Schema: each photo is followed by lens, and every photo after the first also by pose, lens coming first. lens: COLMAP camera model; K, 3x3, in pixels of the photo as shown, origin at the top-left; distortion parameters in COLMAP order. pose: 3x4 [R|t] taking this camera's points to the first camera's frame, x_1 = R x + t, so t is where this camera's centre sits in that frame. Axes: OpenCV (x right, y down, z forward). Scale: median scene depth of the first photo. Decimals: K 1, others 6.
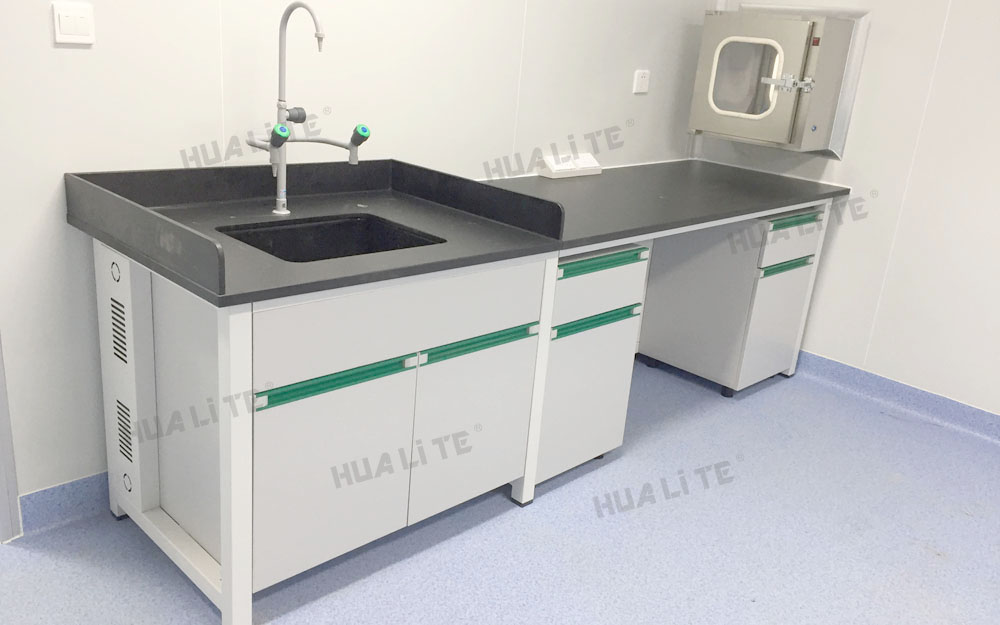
lens RADIAL K [[854.6, 0, 500.0], [0, 854.6, 312.5], [0, 0, 1]] dist [0.049331, -0.007992]
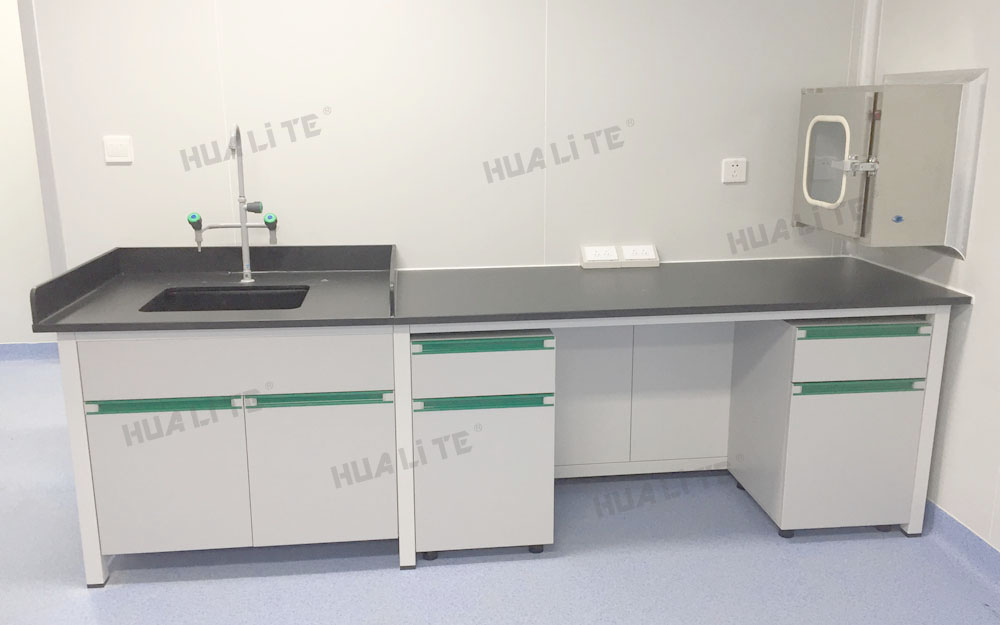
lens RADIAL K [[854.6, 0, 500.0], [0, 854.6, 312.5], [0, 0, 1]] dist [0.049331, -0.007992]
pose [[0.783039, 0.062079, -0.618867, 0.750083], [-0.134529, 0.988357, -0.071074, -0.026144], [0.607250, 0.138909, 0.782274, 0.202273]]
